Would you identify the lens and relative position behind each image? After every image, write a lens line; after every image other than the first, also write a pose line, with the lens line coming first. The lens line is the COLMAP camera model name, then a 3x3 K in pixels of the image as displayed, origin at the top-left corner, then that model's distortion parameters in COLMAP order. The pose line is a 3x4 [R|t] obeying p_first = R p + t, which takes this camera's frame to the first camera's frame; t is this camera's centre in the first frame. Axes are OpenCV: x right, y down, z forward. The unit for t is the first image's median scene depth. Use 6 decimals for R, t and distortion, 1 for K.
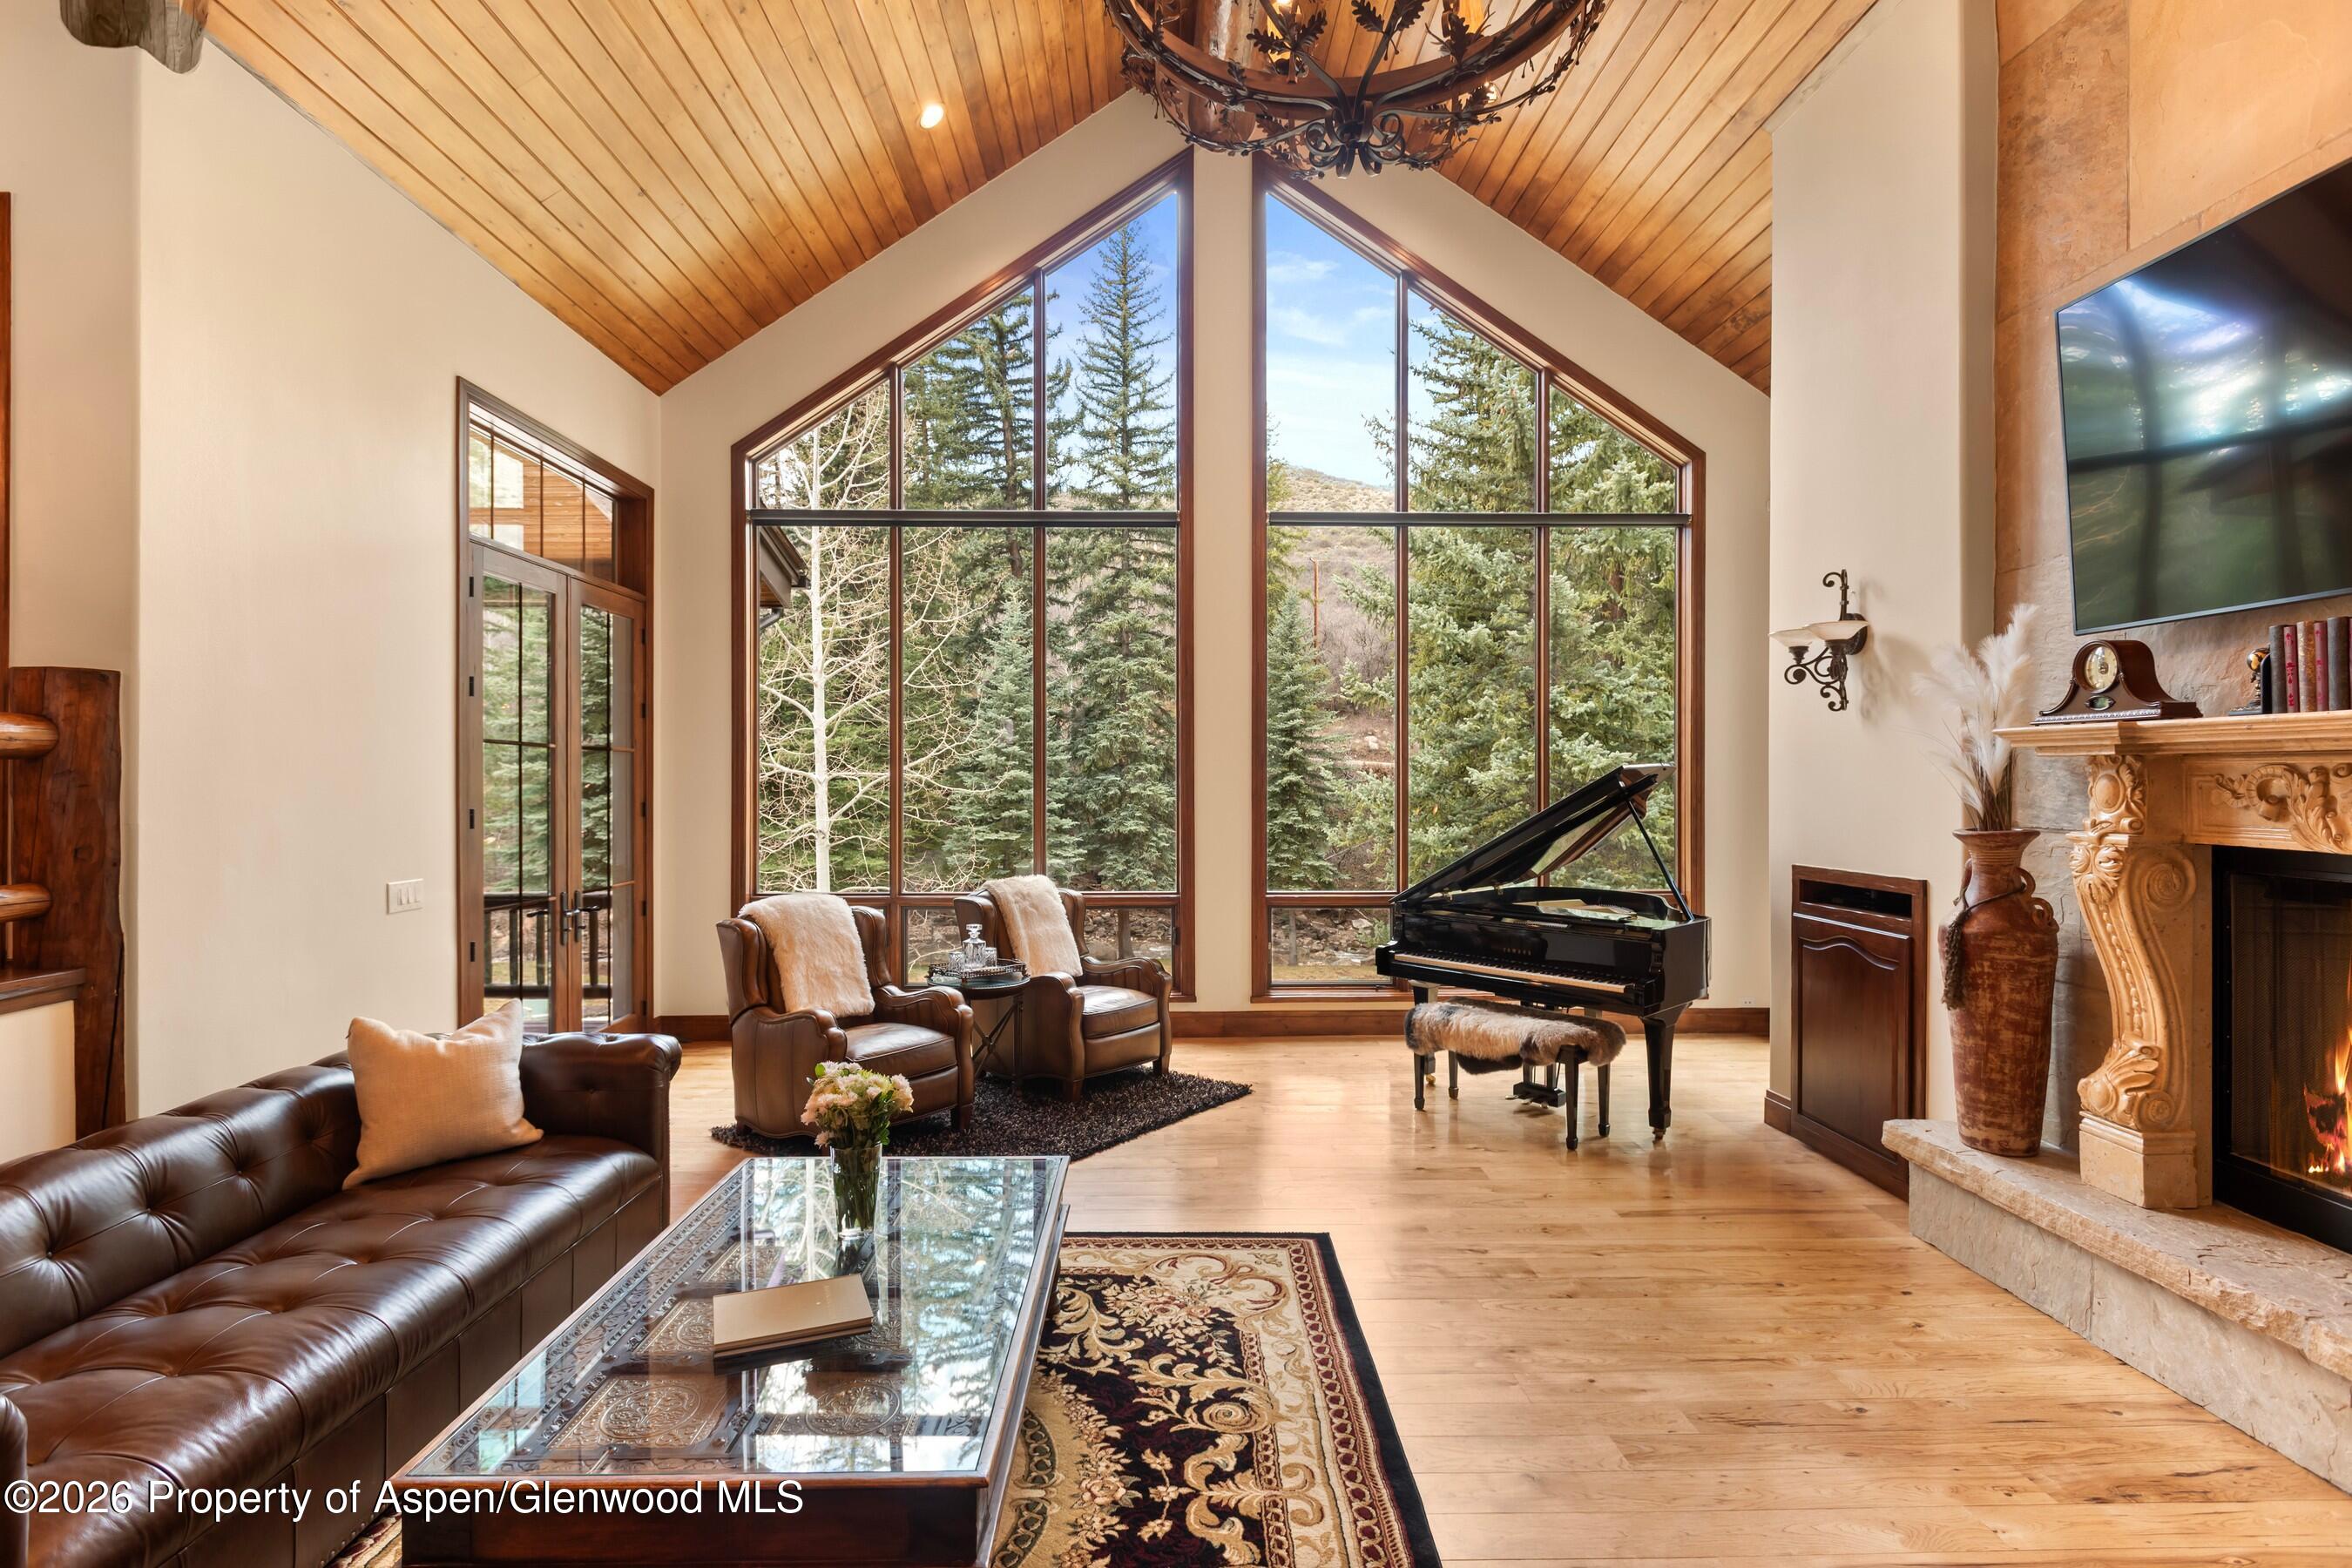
lens RADIAL K [[1172.3, 0, 1183.4], [0, 1172.3, 781.1], [0, 0, 1]] dist [-0.000885, 0.000305]
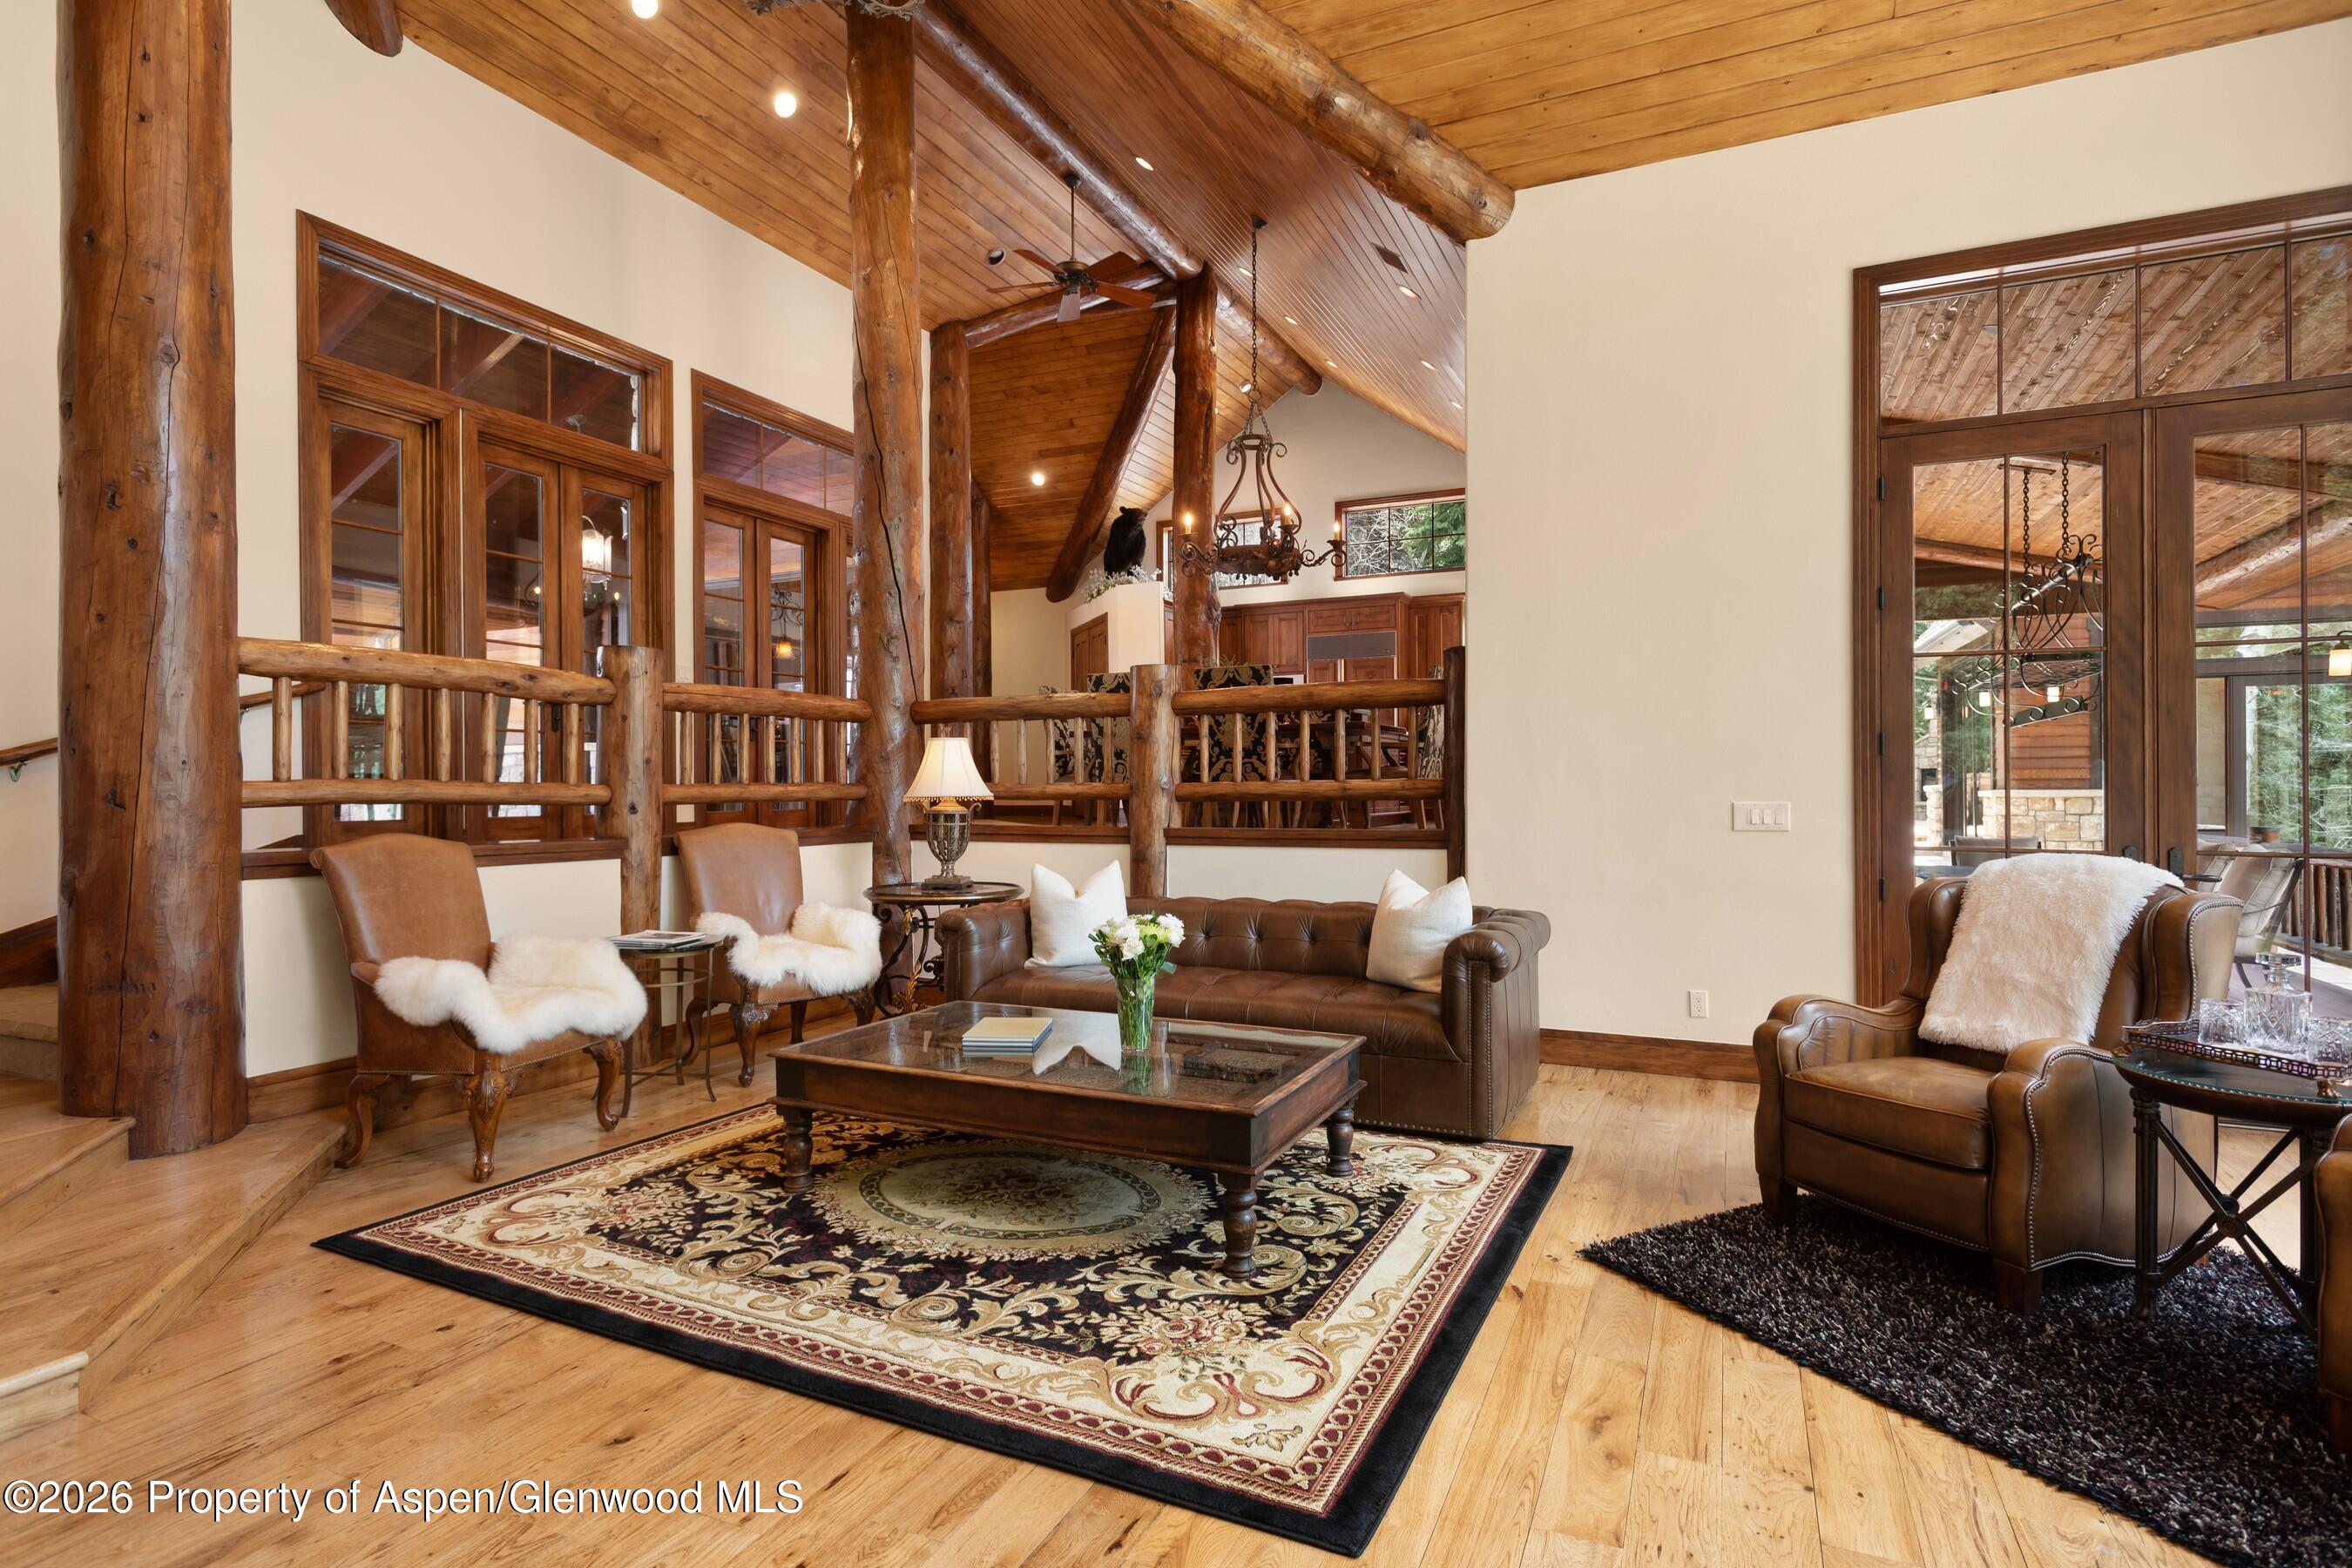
lens RADIAL K [[1172.3, 0, 1163.4], [0, 1172.3, 803.3], [0, 0, 1]] dist [-0.000885, 0.000305]
pose [[-0.456528, 0.014378, -0.889593, 0.582668], [0.000646, 0.999875, 0.015829, 0.080186], [0.889709, 0.006651, -0.456480, 1.165389]]
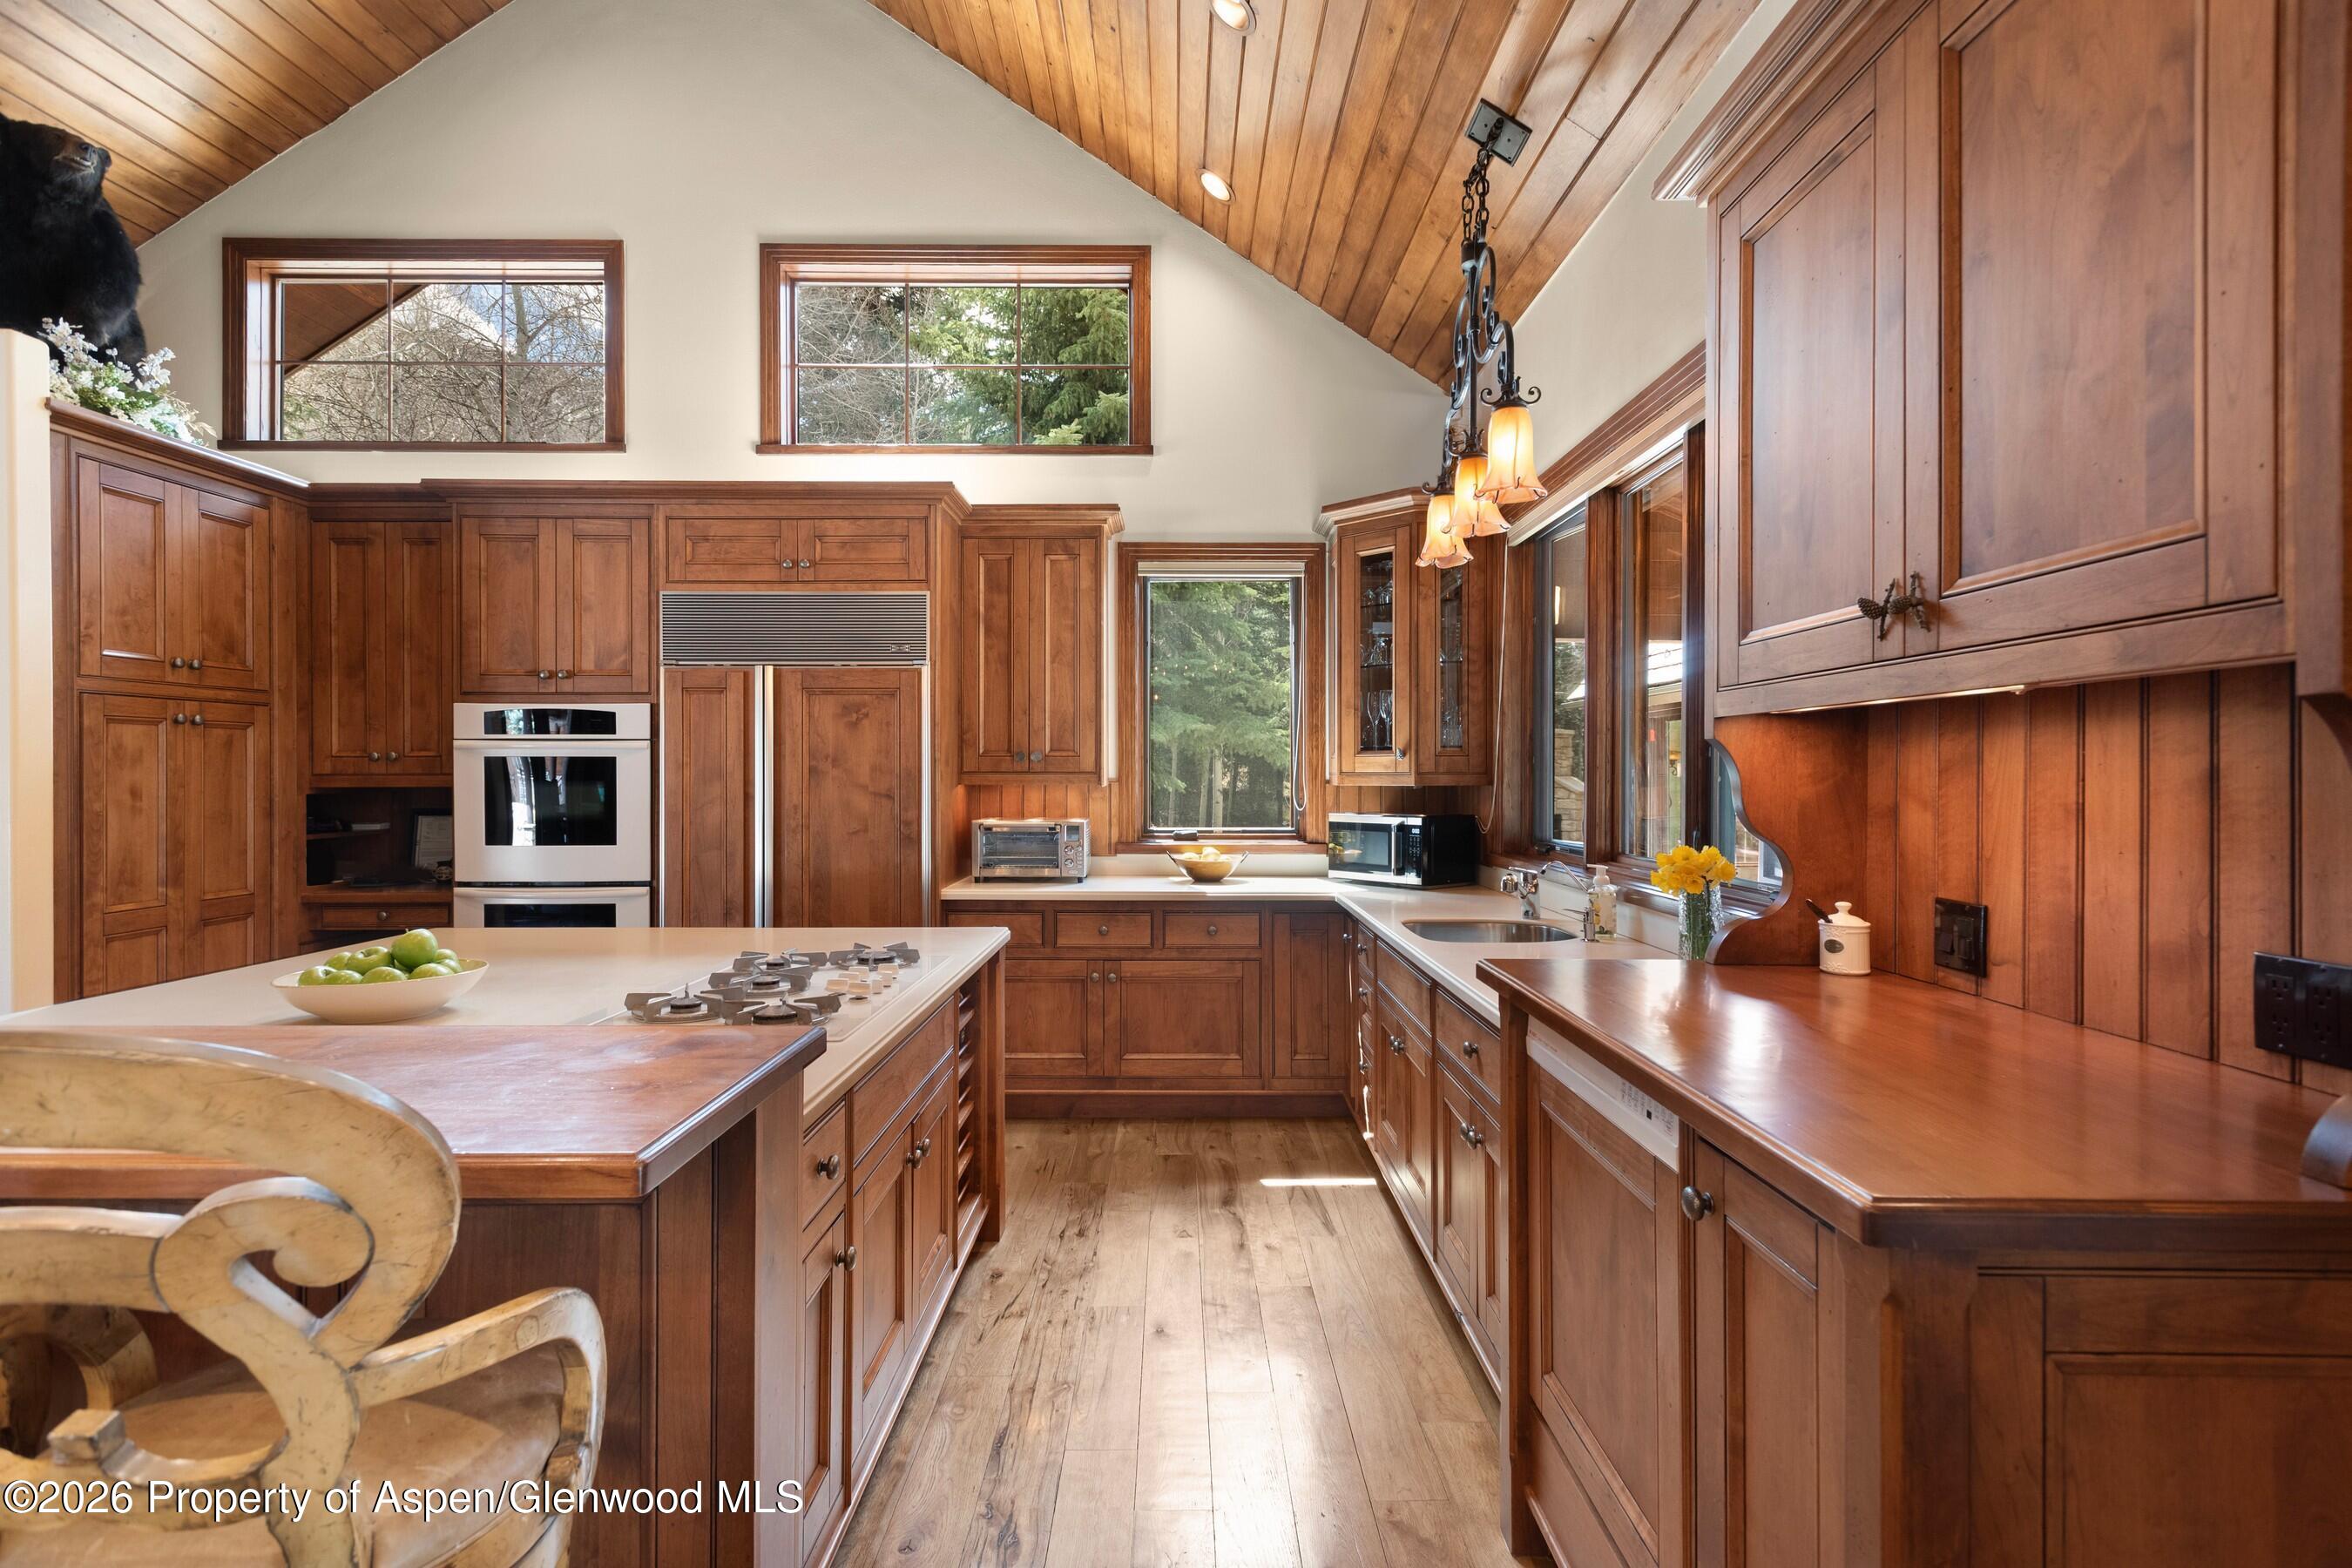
lens RADIAL K [[1133.5, 0, 1181.1], [0, 1133.5, 779.5], [0, 0, 1]] dist [0.016660, -0.002571]
pose [[-0.009046, -0.000805, -0.999959, -1.494328], [0.001876, 0.999998, -0.000822, -0.158794], [0.999957, -0.001883, -0.009044, 0.509482]]
